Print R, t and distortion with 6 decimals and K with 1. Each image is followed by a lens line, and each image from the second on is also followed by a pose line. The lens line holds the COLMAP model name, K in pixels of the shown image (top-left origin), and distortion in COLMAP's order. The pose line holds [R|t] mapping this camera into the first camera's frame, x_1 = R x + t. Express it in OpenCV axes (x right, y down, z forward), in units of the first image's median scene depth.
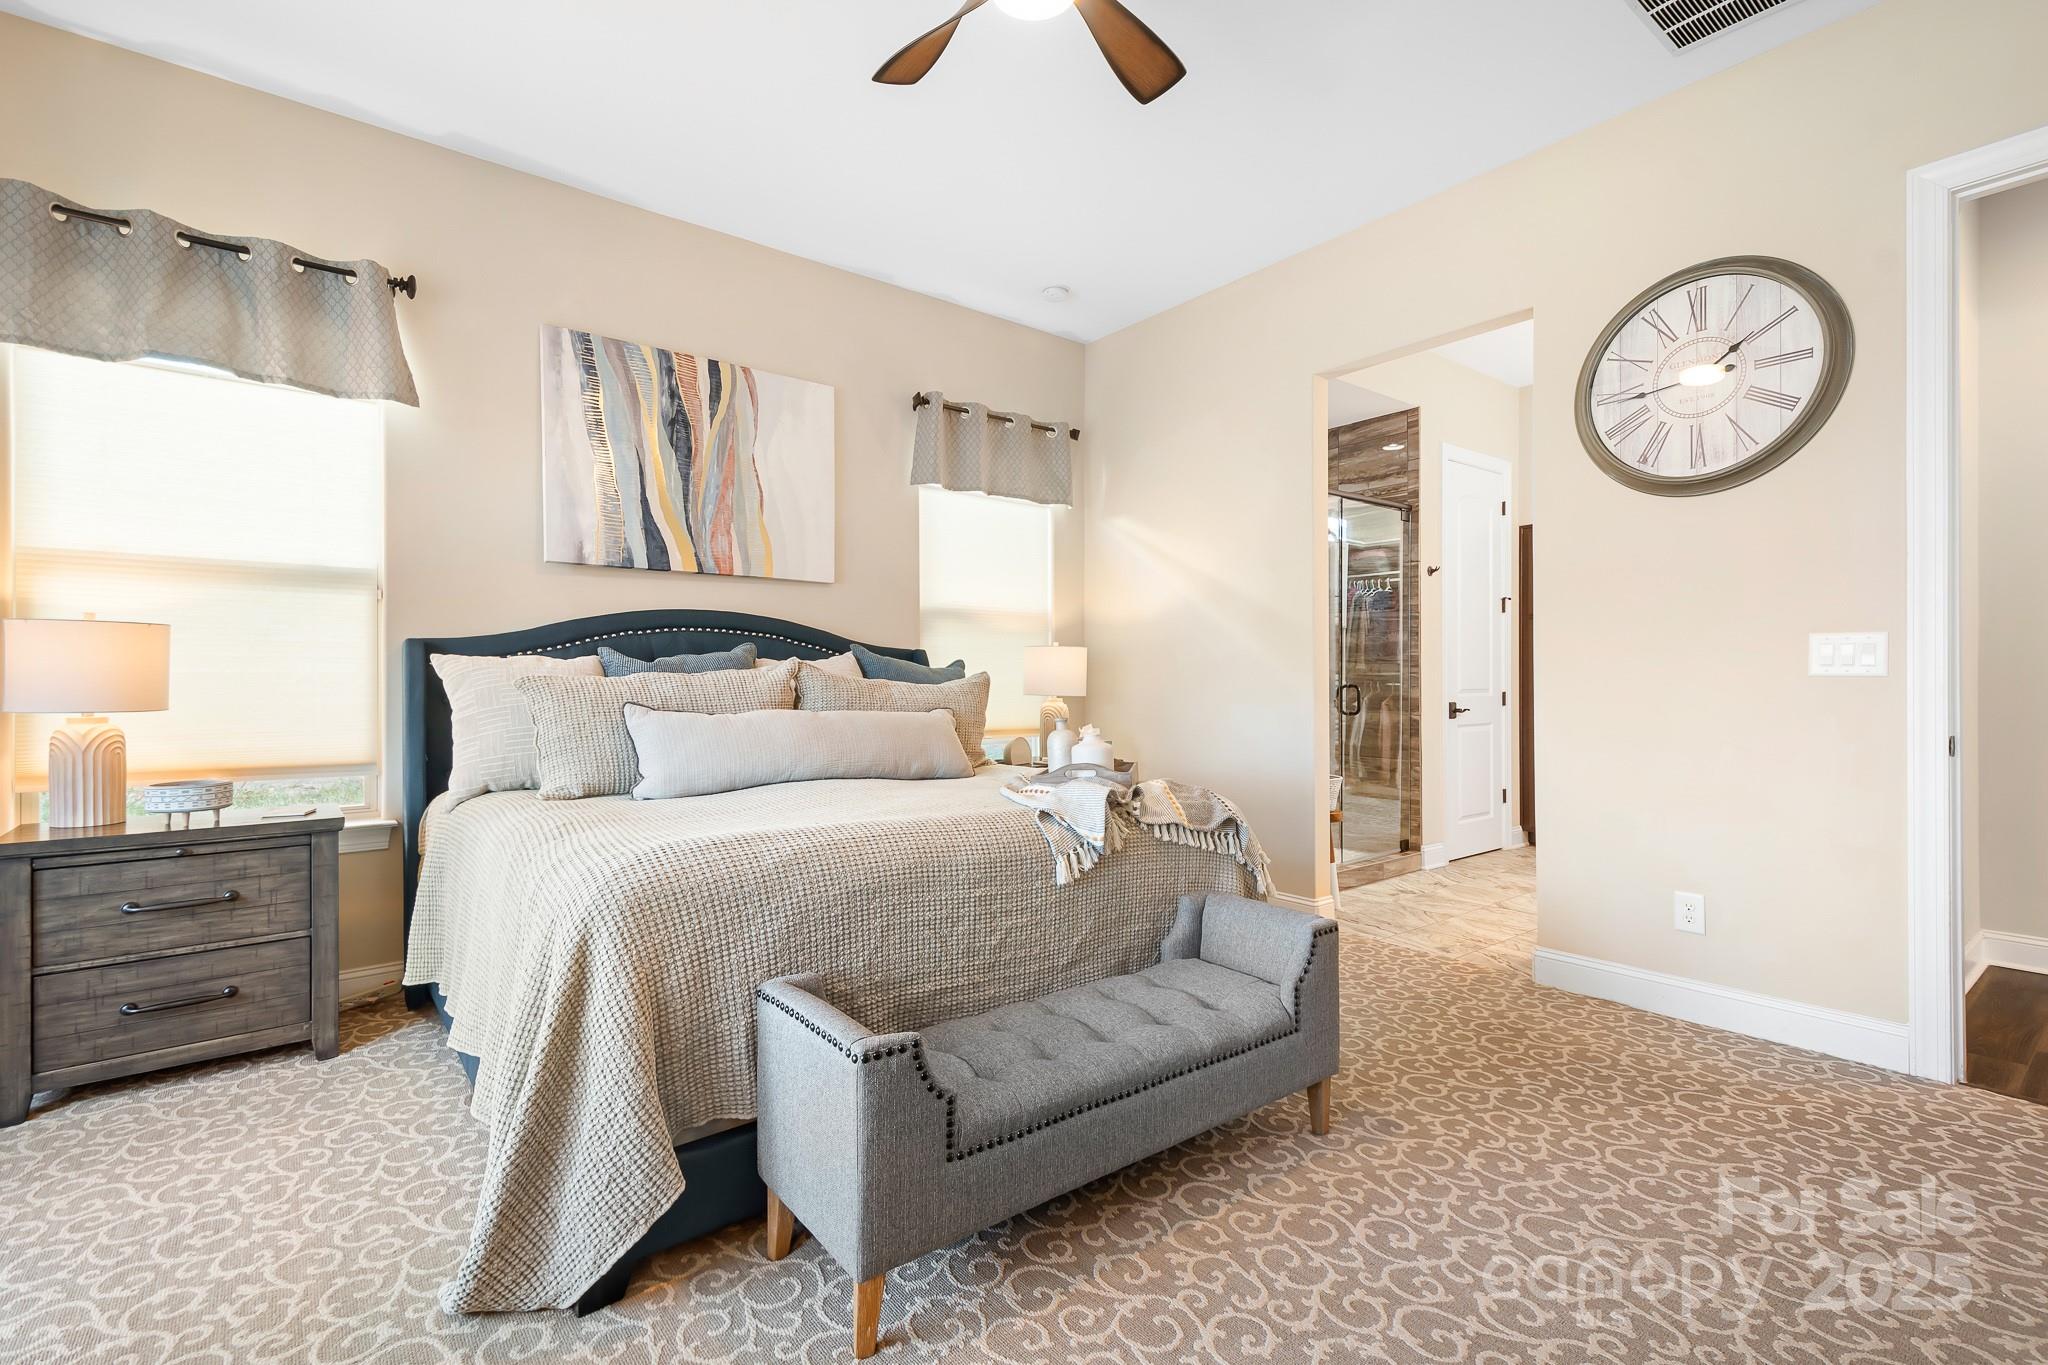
lens RADIAL K [[932.5, 0, 1027.7], [0, 932.5, 669.6], [0, 0, 1]] dist [0.027837, -0.002631]
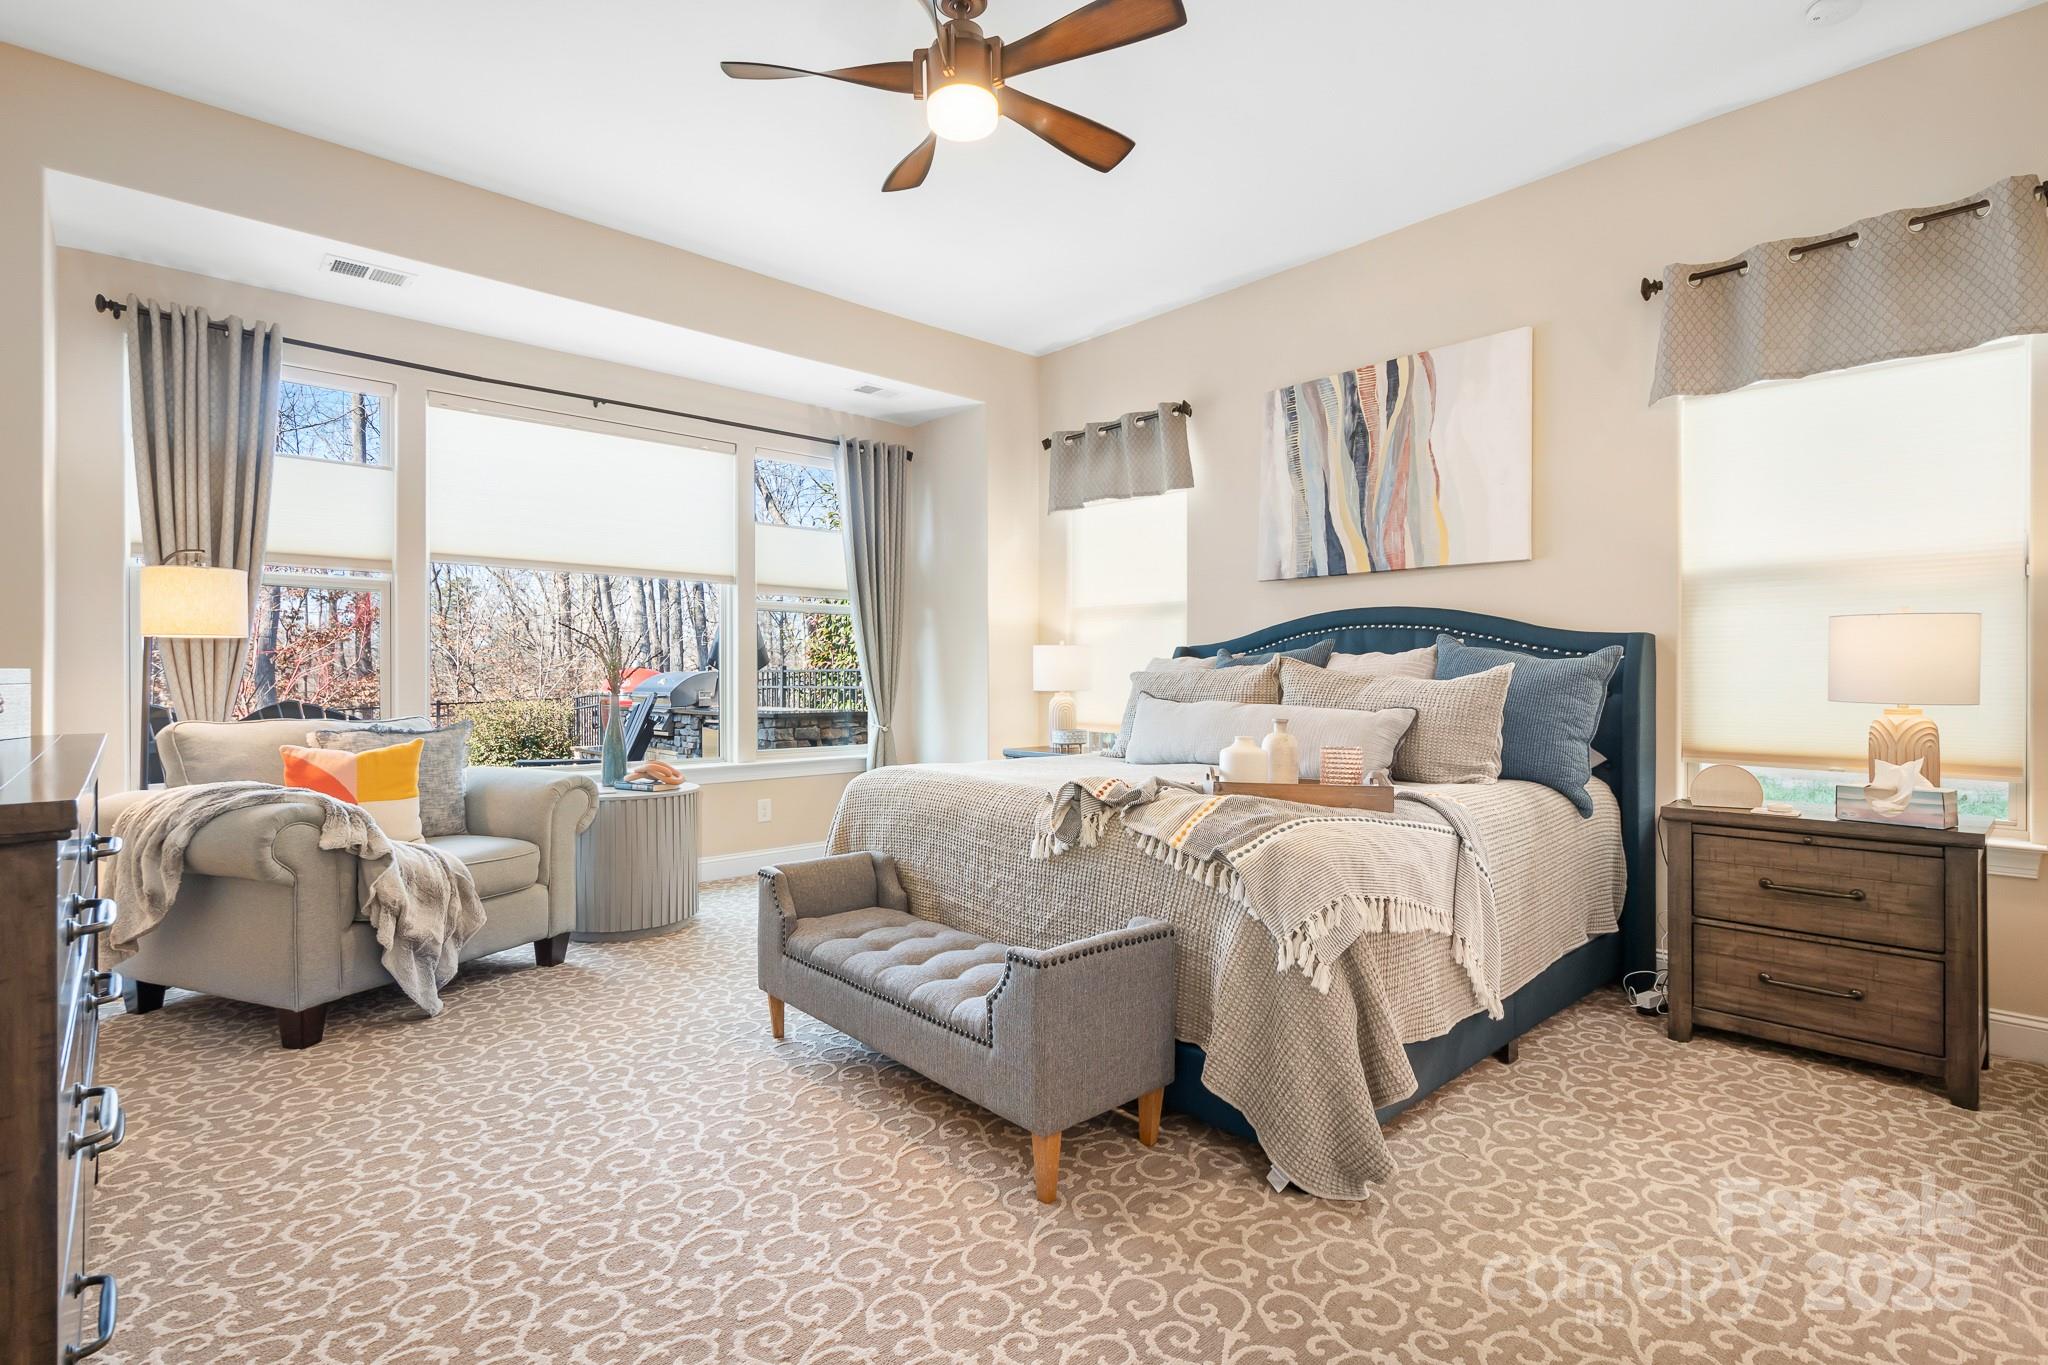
lens RADIAL K [[942.9, 0, 1032.3], [0, 942.9, 690.9], [0, 0, 1]] dist [0.004545, -0.000320]
pose [[0.086623, 0.017244, -0.996092, 0.685192], [0.009684, 0.999788, 0.018150, 0.006694], [0.996194, -0.011218, 0.086438, 0.541377]]
